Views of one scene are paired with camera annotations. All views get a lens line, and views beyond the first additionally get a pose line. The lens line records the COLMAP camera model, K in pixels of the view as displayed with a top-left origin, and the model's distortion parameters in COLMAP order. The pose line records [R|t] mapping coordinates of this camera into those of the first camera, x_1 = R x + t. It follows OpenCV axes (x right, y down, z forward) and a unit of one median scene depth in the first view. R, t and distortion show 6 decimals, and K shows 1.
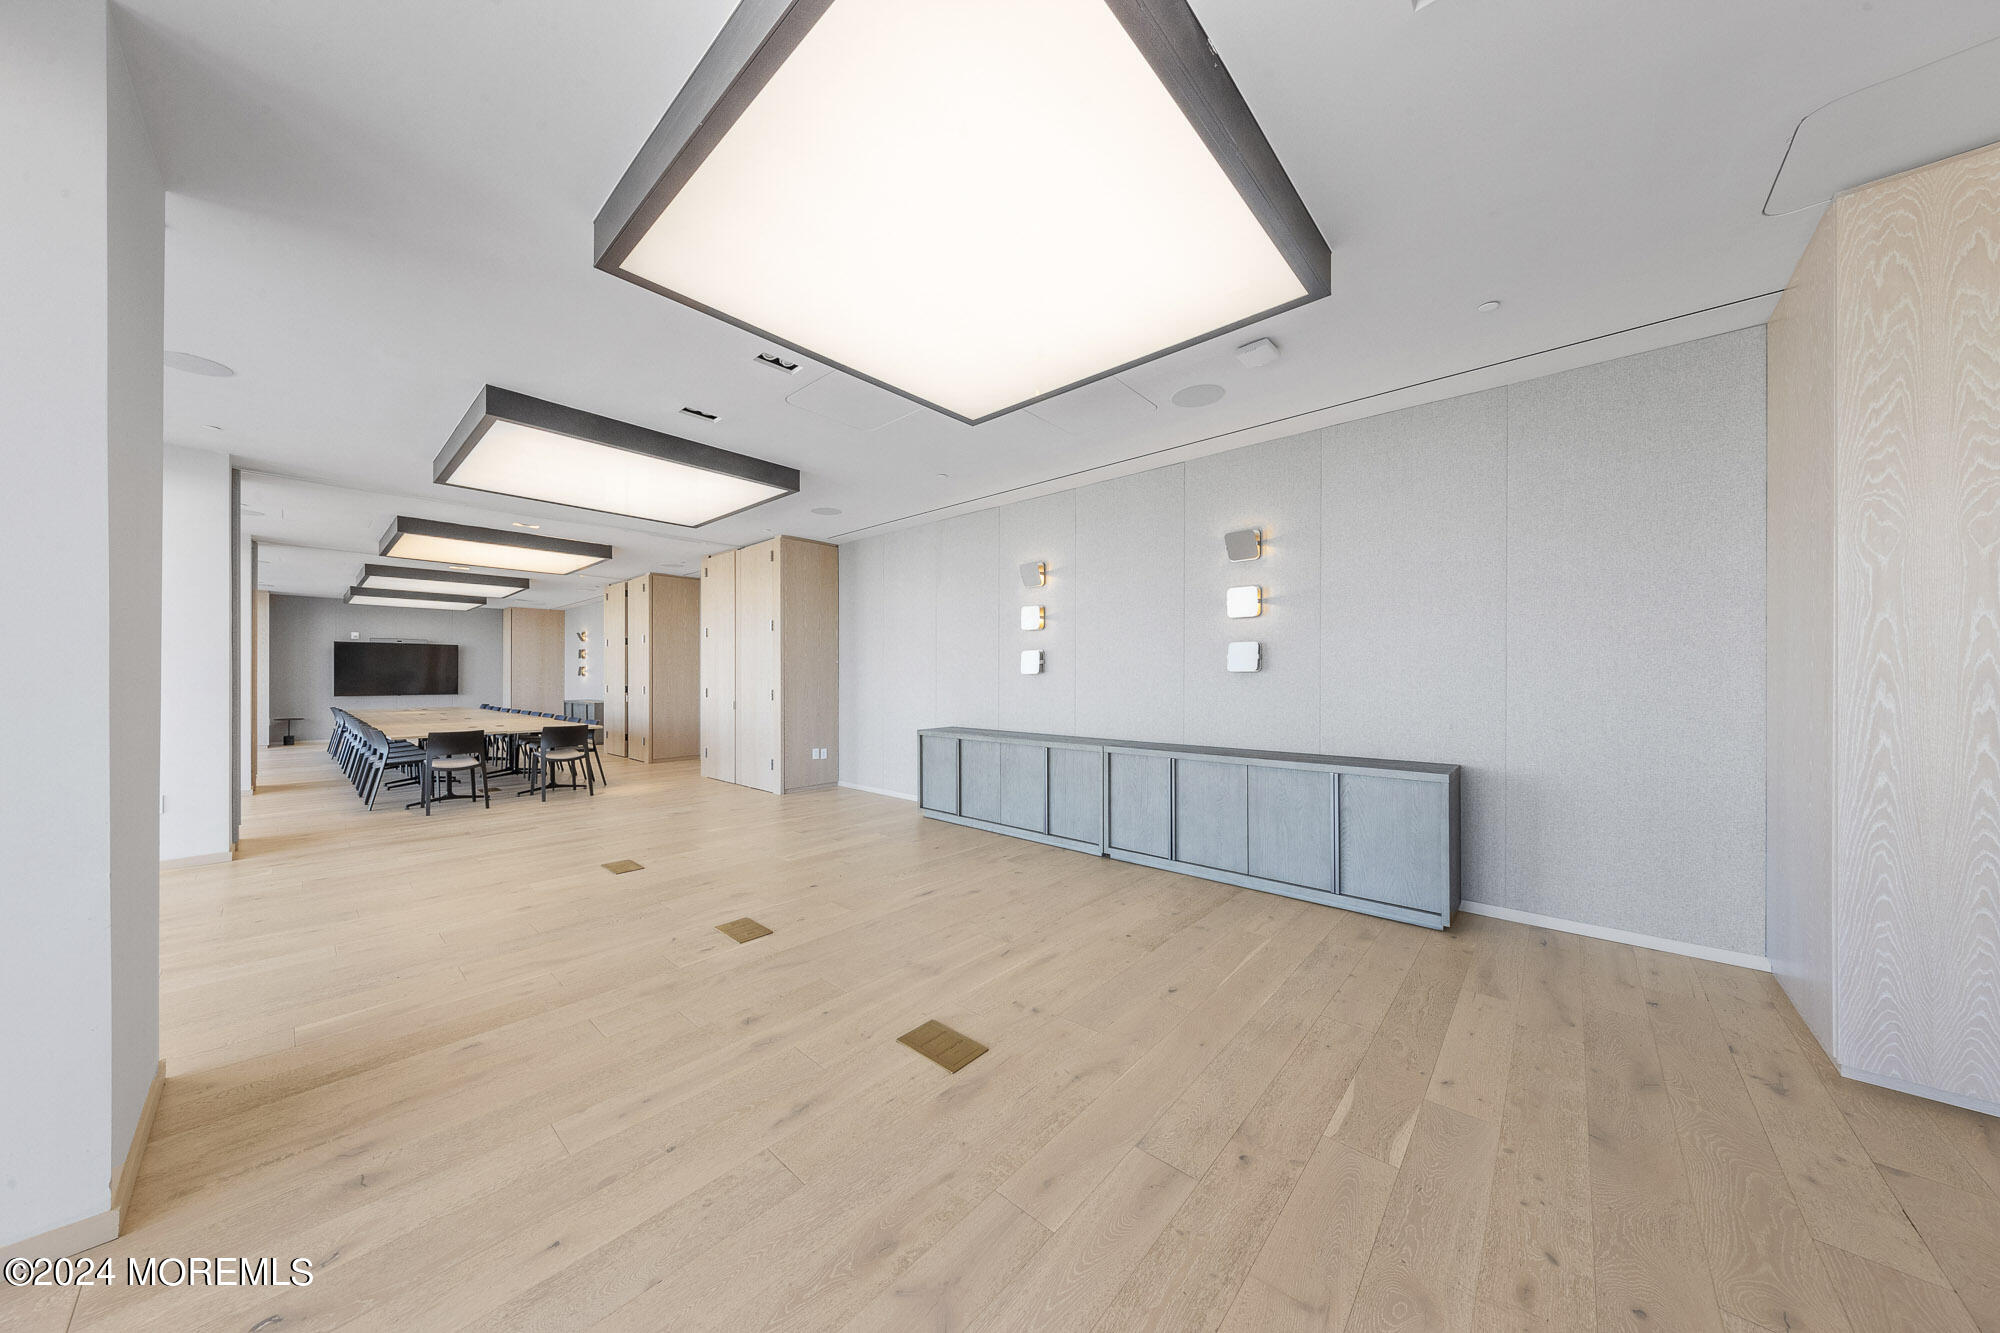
lens RADIAL K [[637.5, 0, 993.4], [0, 637.5, 680.6], [0, 0, 1]] dist [0.001386, -0.000082]
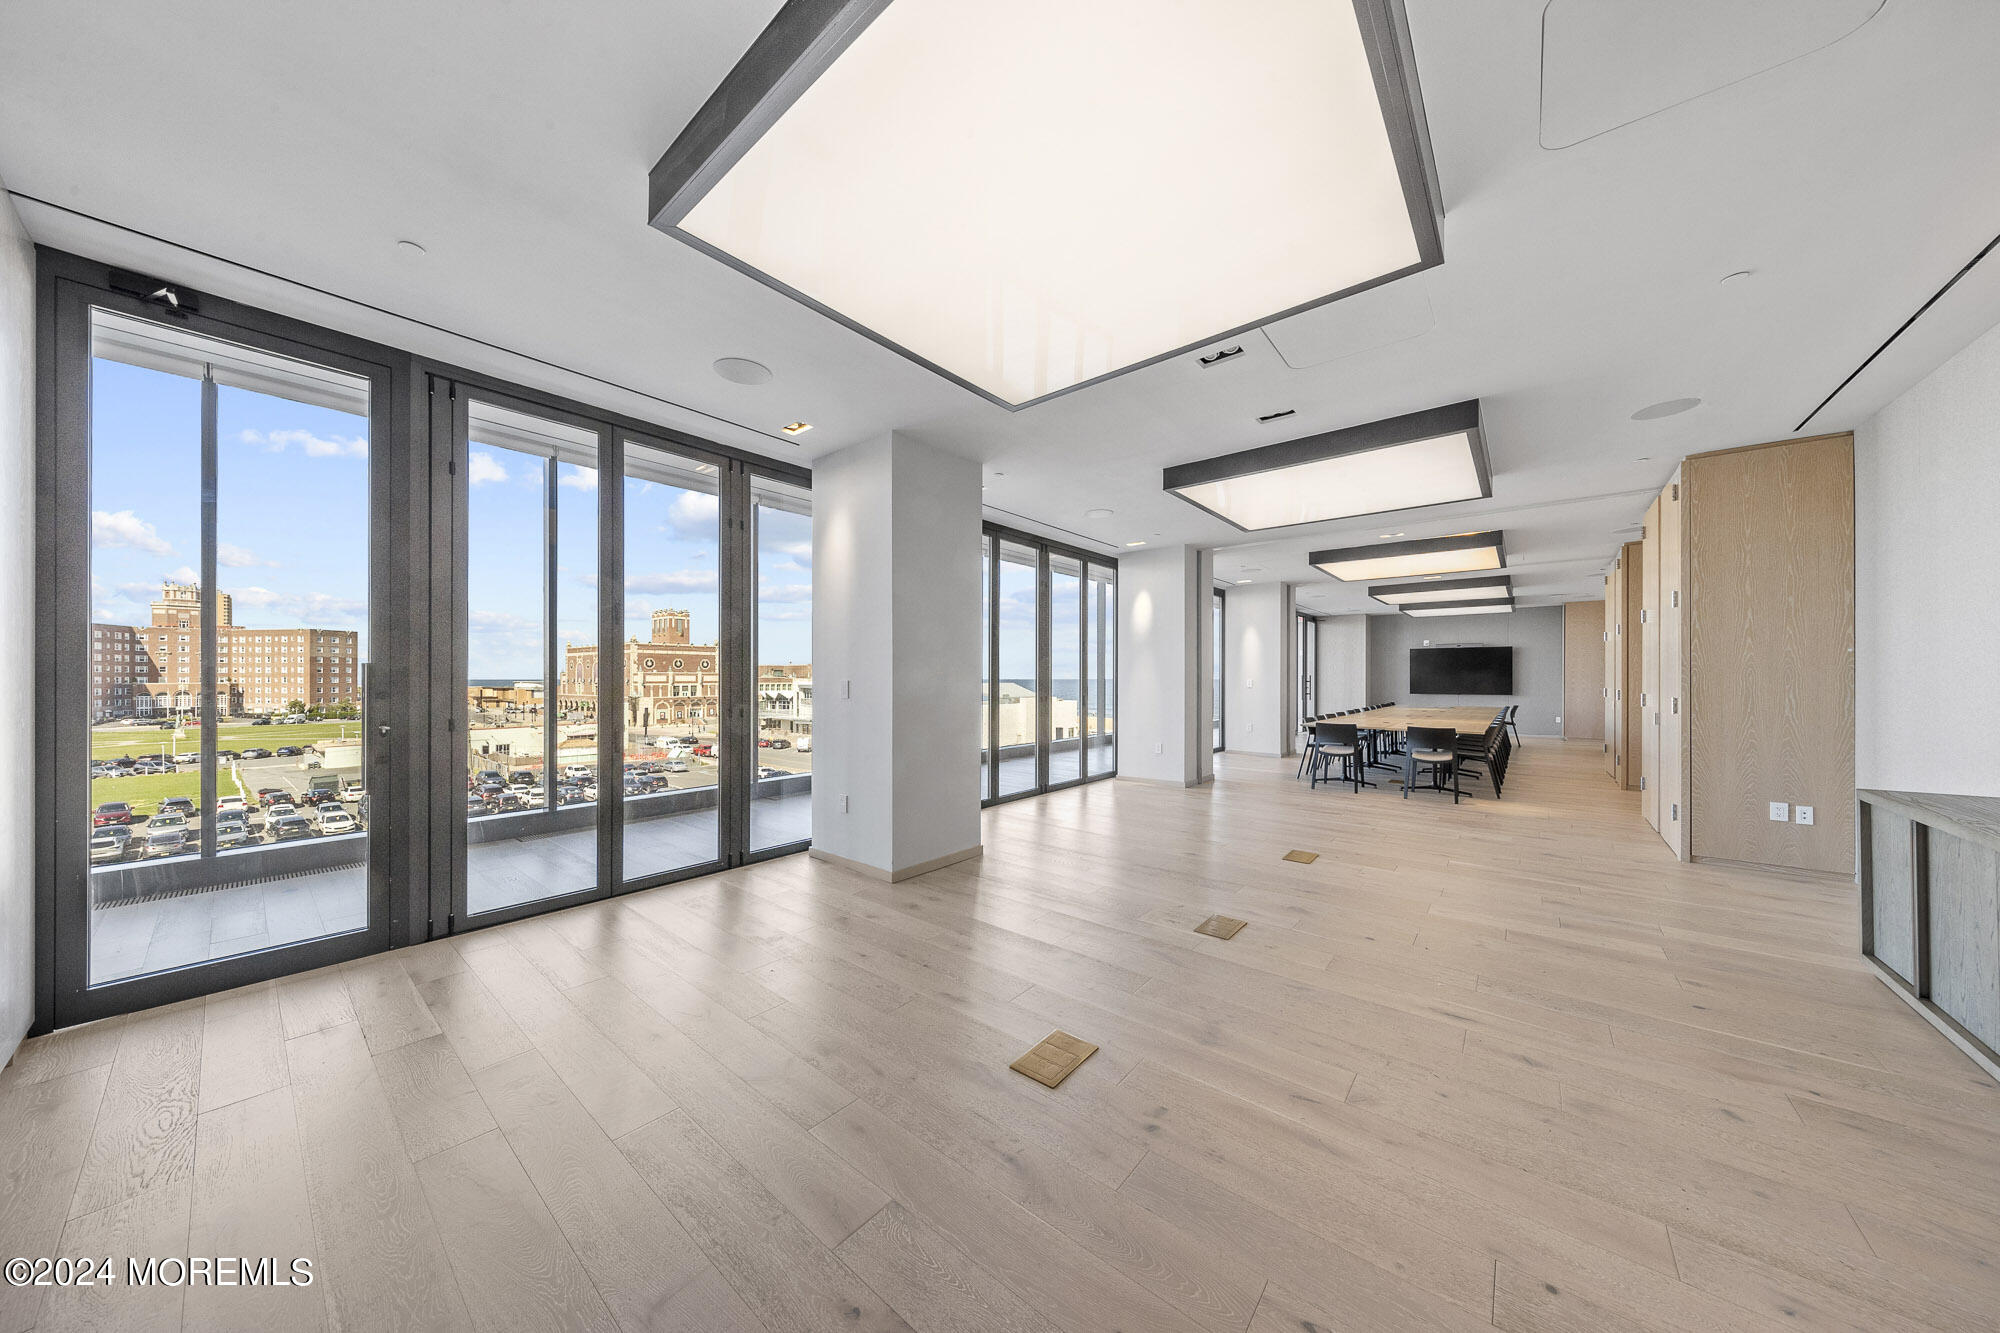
lens RADIAL K [[637.5, 0, 993.4], [0, 637.5, 680.6], [0, 0, 1]] dist [0.001386, -0.000082]
pose [[0.029830, 0.004503, -0.999545, 0.511175], [-0.006207, 0.999971, 0.004320, -0.002963], [0.999536, 0.006075, 0.029857, 0.505700]]
